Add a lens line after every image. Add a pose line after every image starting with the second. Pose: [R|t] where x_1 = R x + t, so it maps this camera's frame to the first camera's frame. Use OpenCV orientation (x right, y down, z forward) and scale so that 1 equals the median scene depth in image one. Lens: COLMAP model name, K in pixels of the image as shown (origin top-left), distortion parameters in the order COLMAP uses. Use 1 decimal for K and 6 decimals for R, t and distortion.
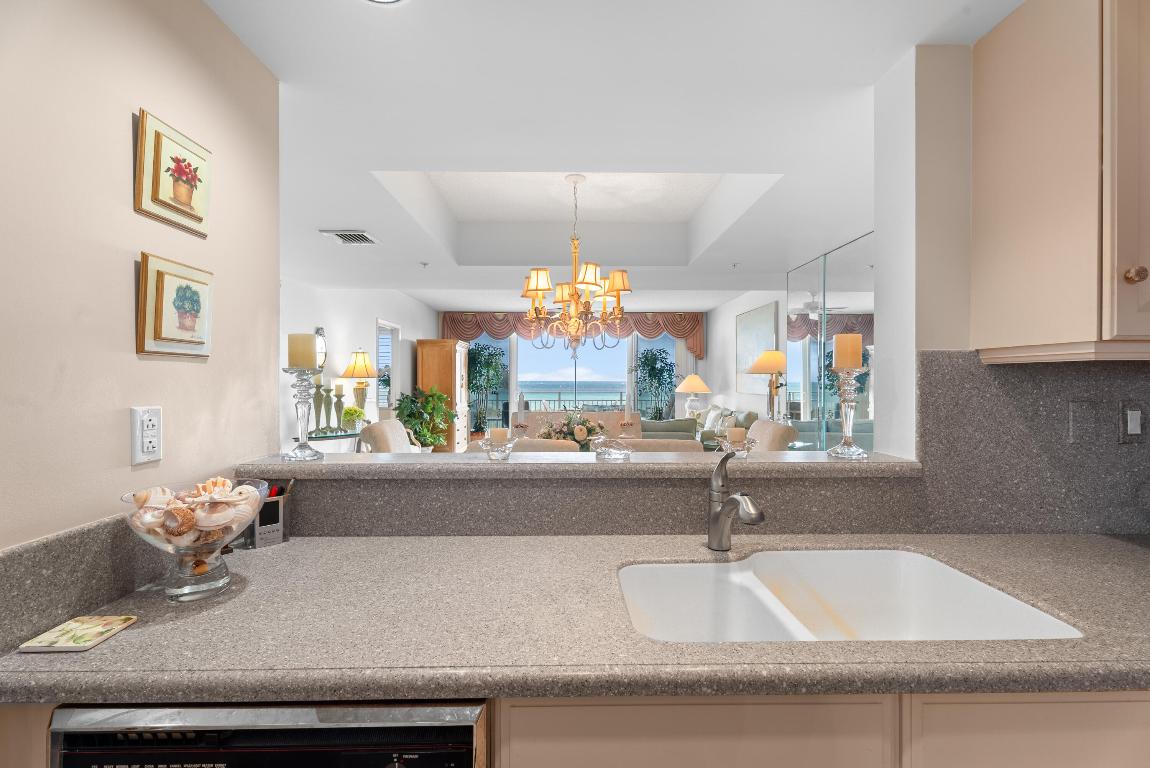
lens RADIAL K [[514.8, 0, 575.8], [0, 514.8, 384.2], [0, 0, 1]] dist [-0.000397, -0.001541]
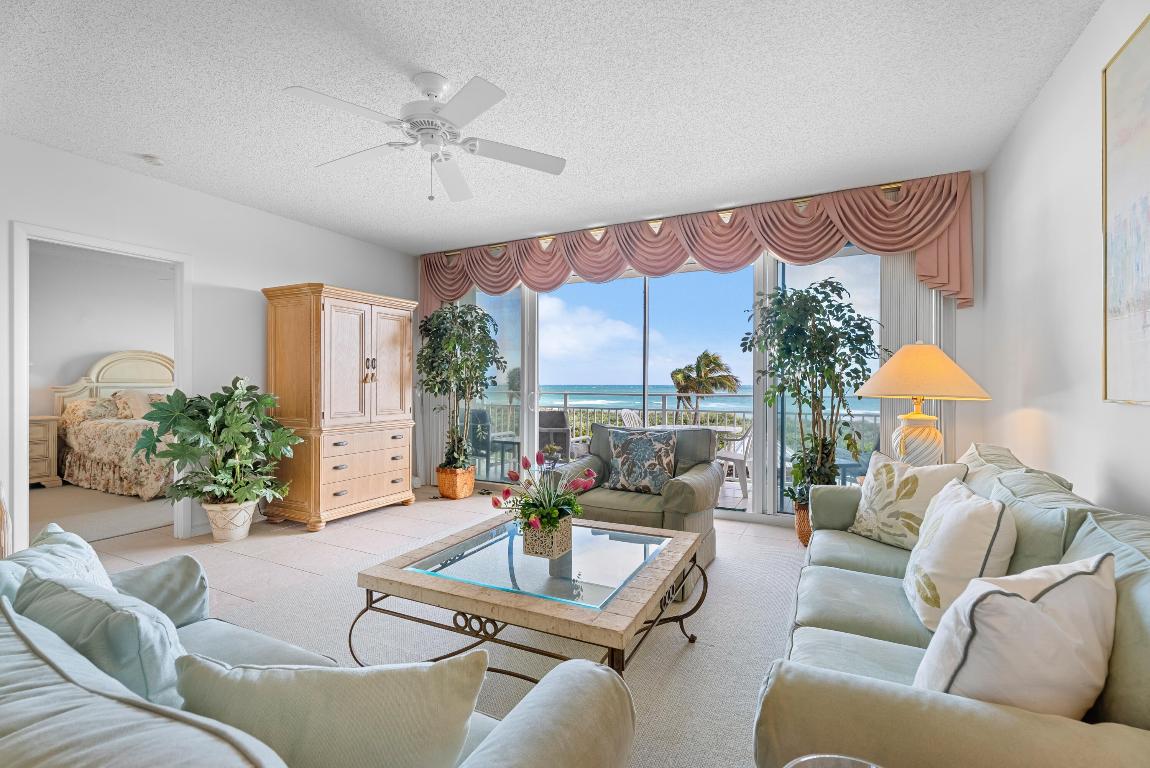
lens RADIAL K [[514.8, 0, 567.4], [0, 514.8, 380.4], [0, 0, 1]] dist [-0.000397, -0.001541]
pose [[0.879068, 0.000932, -0.476696, 0.175494], [-0.004352, 0.999972, -0.006070, 0.006368], [0.476677, 0.007410, 0.879047, 0.566957]]
